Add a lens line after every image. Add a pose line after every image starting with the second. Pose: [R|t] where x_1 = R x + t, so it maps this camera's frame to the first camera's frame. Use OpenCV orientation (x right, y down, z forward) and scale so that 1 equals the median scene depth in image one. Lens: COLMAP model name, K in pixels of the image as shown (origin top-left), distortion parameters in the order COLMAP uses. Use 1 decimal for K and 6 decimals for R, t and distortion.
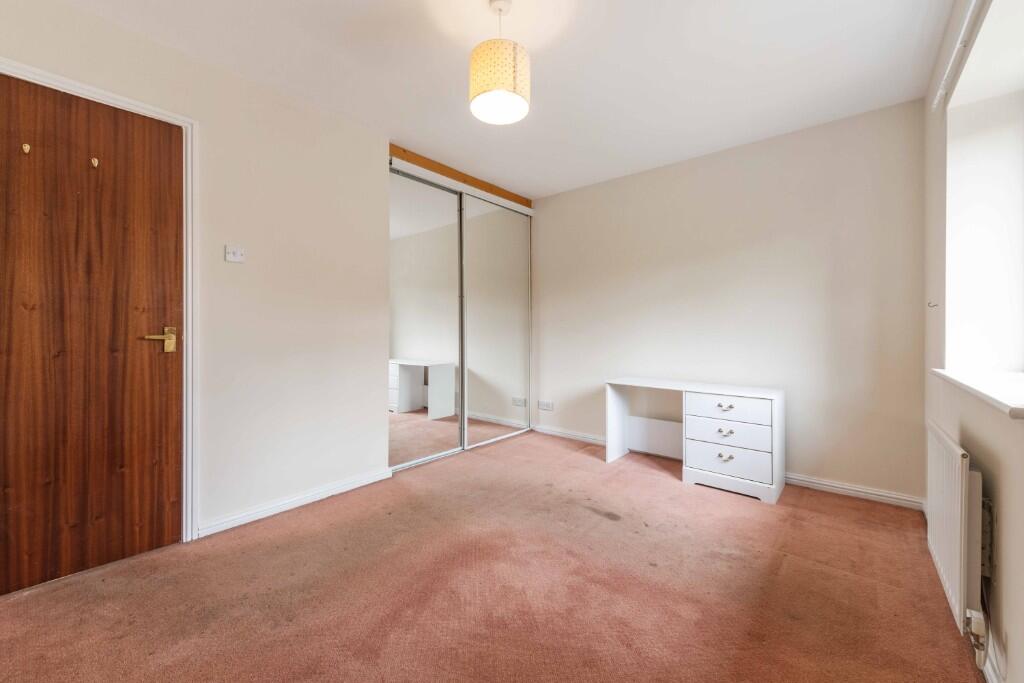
lens RADIAL K [[402.0, 0, 518.0], [0, 402.0, 332.7], [0, 0, 1]] dist [0.004694, -0.001975]
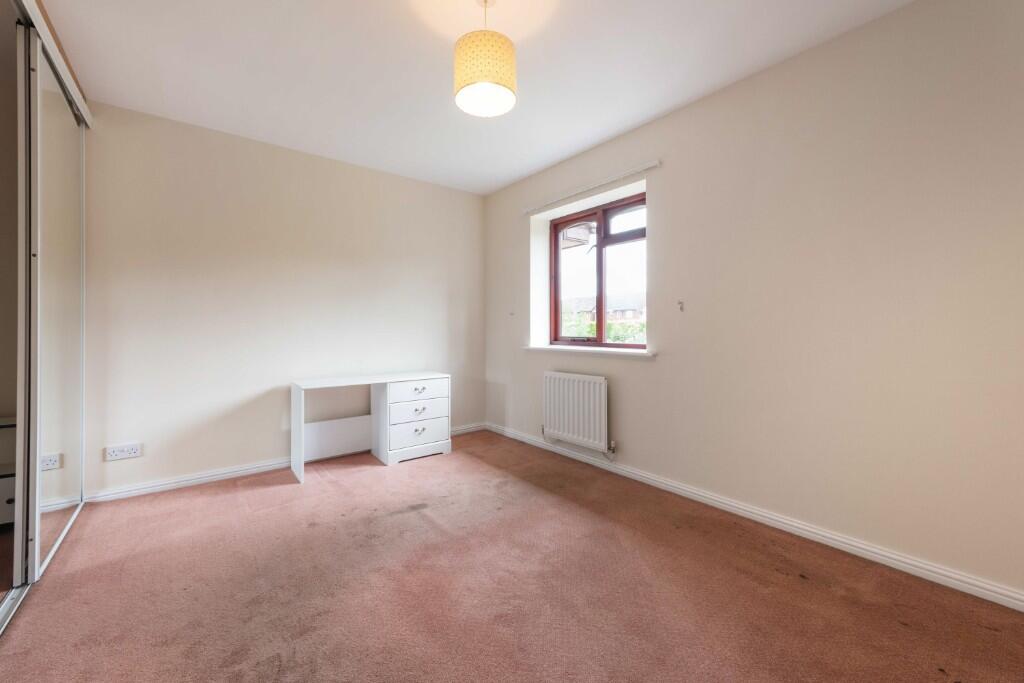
lens RADIAL K [[402.0, 0, 507.9], [0, 402.0, 325.8], [0, 0, 1]] dist [0.004694, -0.001975]
pose [[0.218490, -0.001964, 0.975837, -0.630529], [0.007410, 0.999972, 0.000353, -0.010008], [-0.975811, 0.007154, 0.218499, 0.466278]]
